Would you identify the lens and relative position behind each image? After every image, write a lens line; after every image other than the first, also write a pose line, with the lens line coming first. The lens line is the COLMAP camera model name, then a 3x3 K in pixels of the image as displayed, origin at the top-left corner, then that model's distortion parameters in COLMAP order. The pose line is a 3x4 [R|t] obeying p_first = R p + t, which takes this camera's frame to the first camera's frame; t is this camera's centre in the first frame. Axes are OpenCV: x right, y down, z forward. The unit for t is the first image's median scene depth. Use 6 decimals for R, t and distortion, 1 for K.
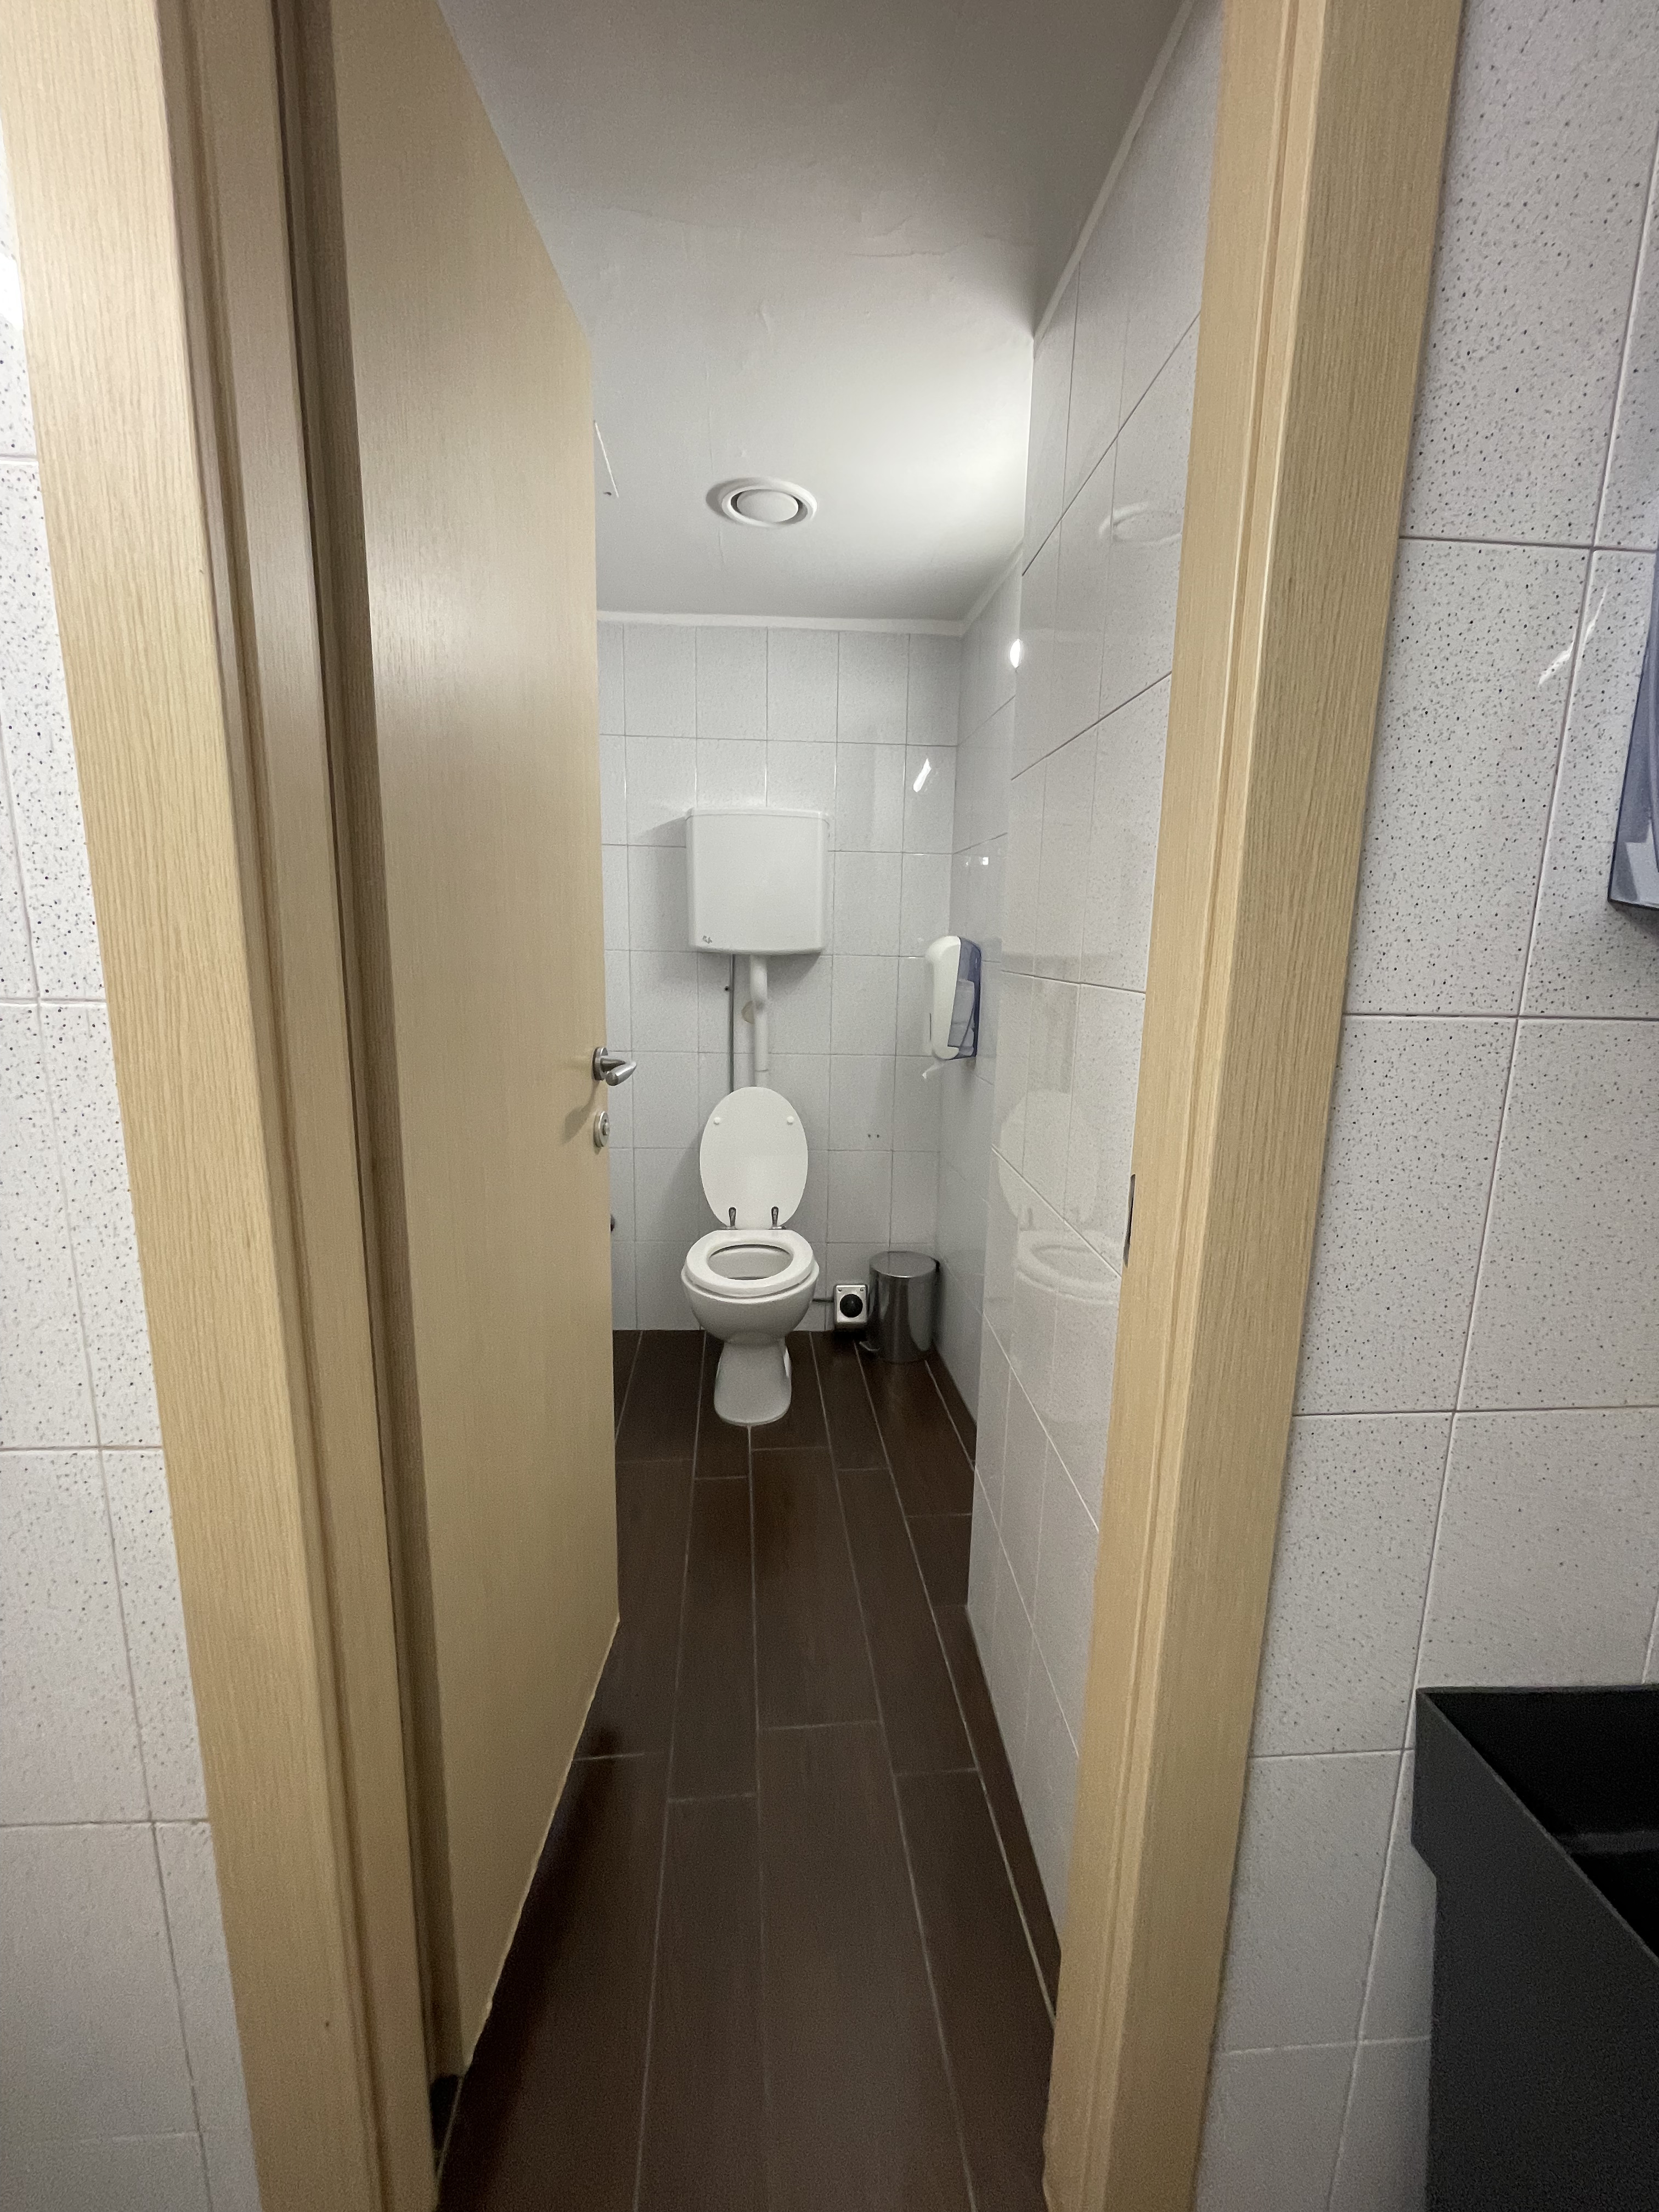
lens RADIAL K [[894.3, 0, 813.8], [0, 894.3, 1103.1], [0, 0, 1]] dist [0.002011, 0.000002]
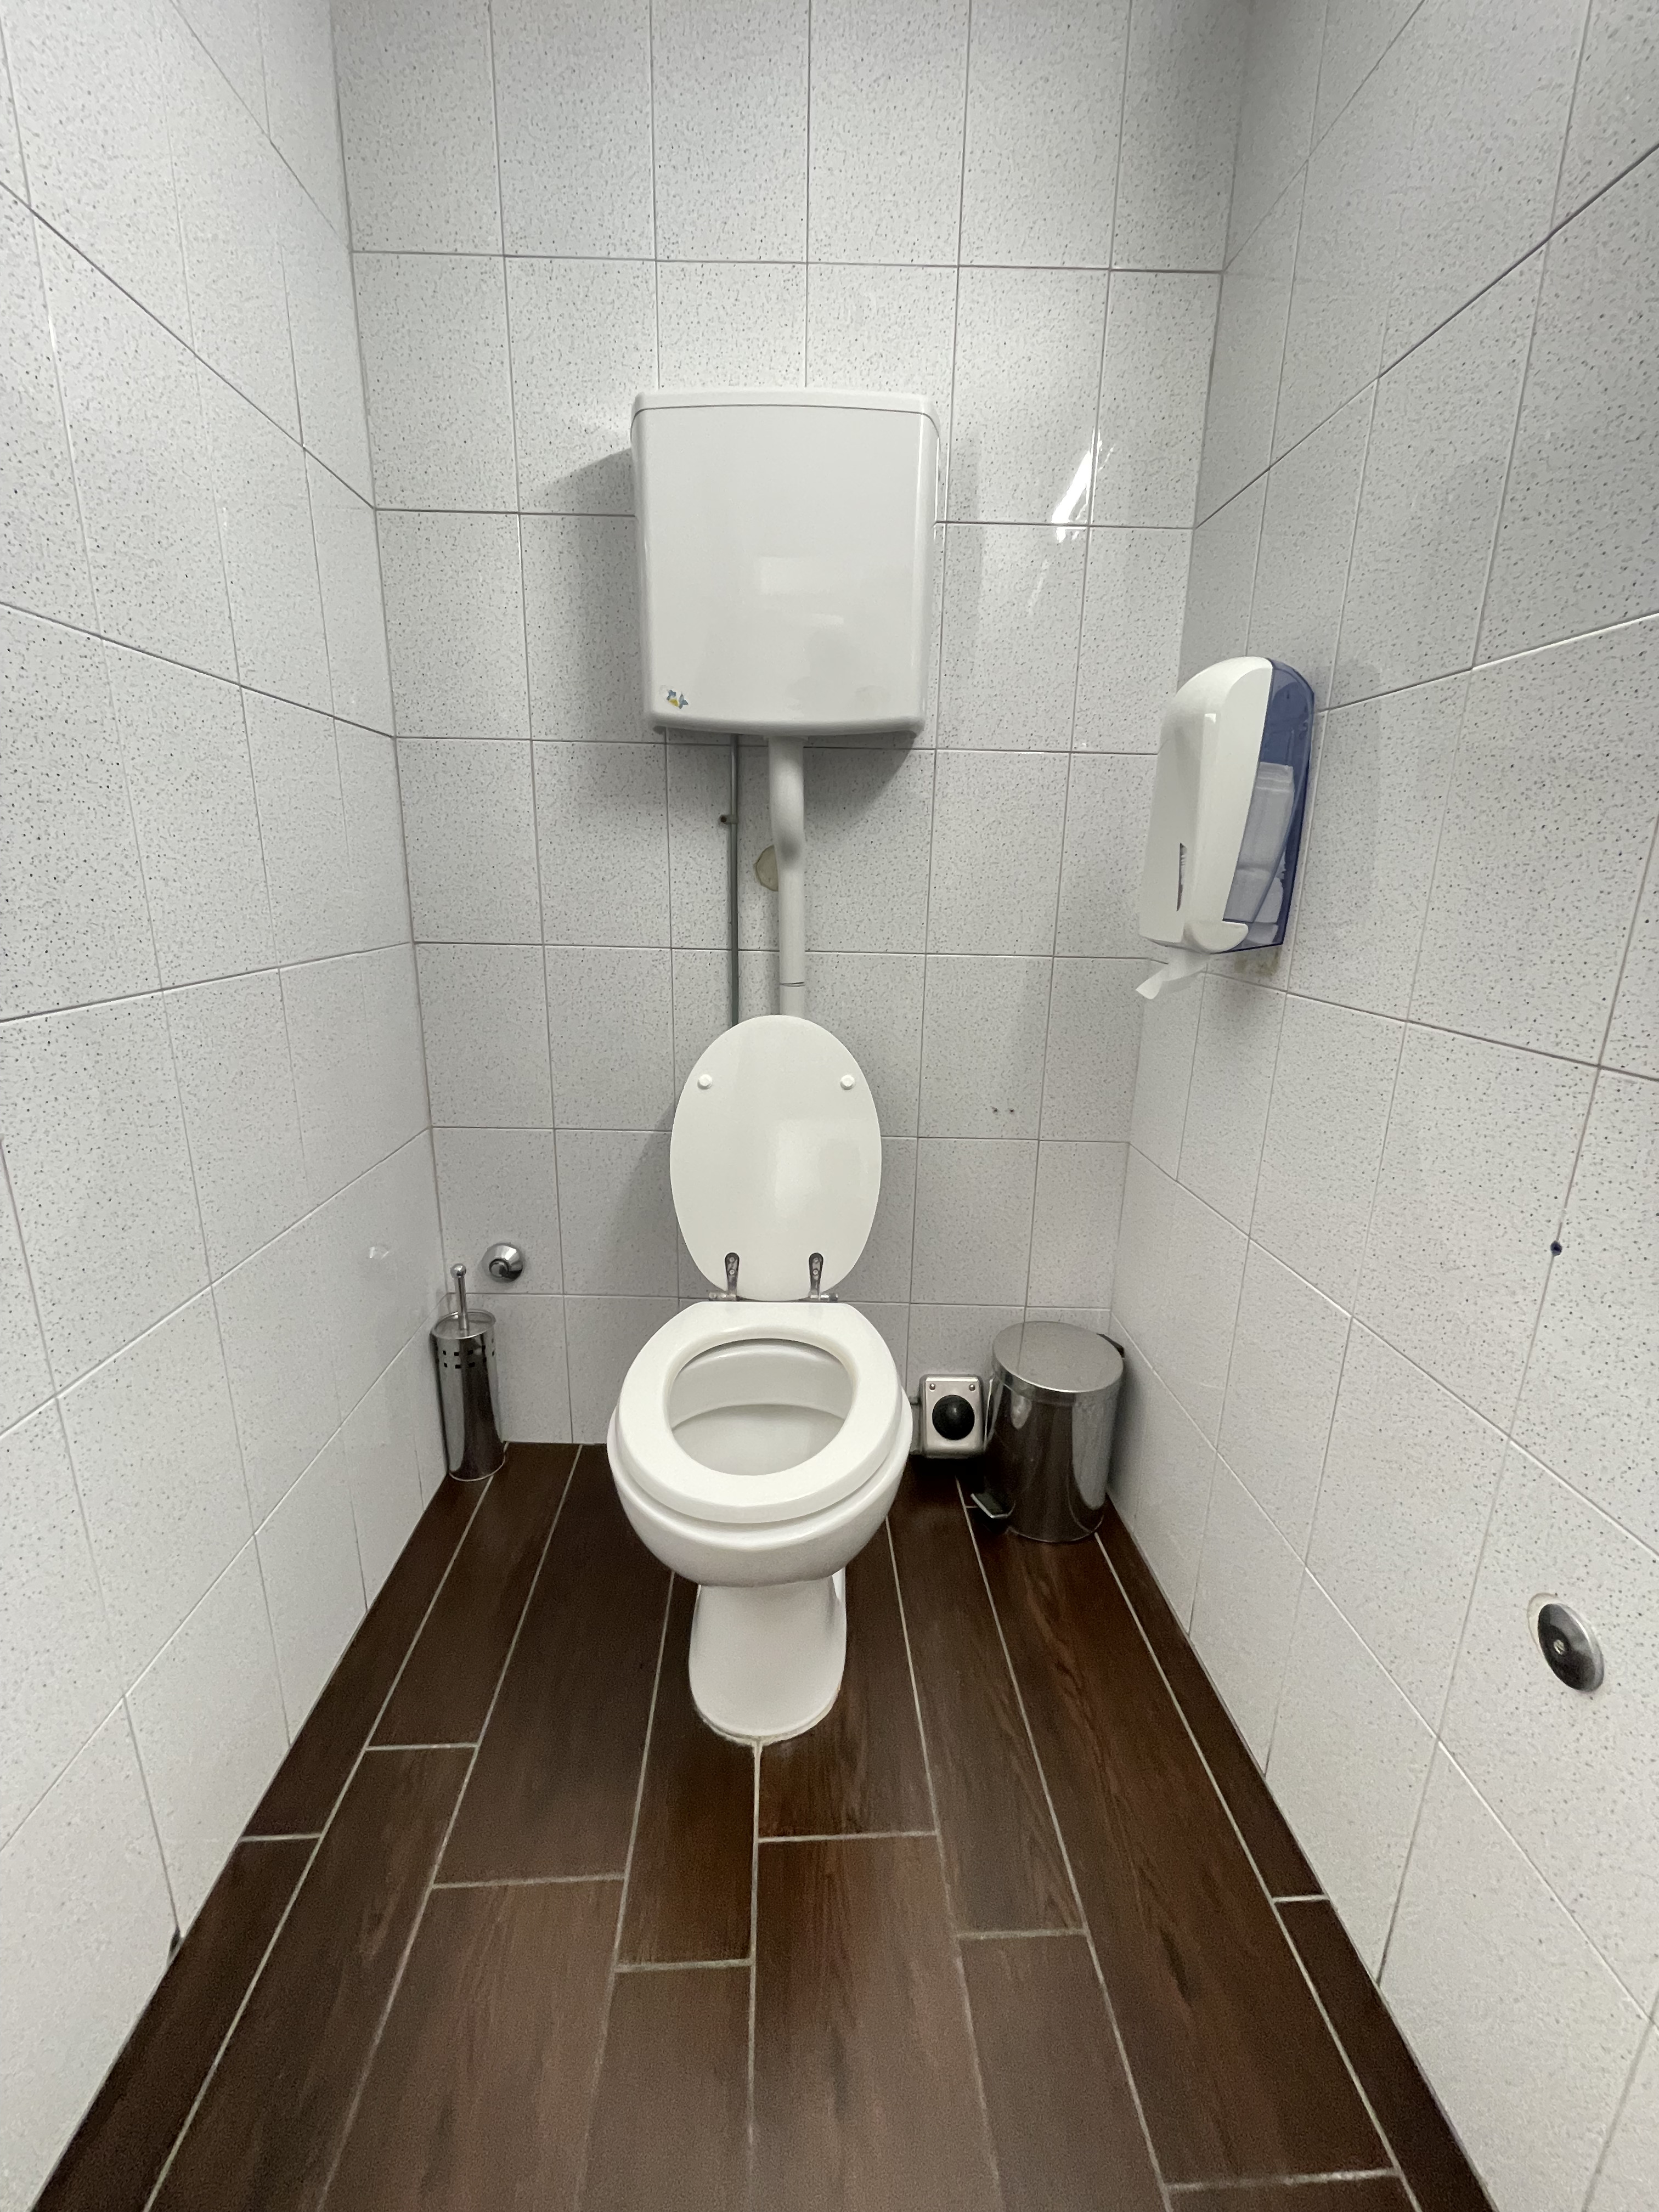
lens RADIAL K [[894.3, 0, 828.2], [0, 894.3, 1095.6], [0, 0, 1]] dist [0.002011, 0.000002]
pose [[0.999555, 0.010947, -0.027755, -0.023516], [-0.009206, 0.998028, 0.062093, -0.004438], [0.028380, -0.061810, 0.997684, 0.502152]]
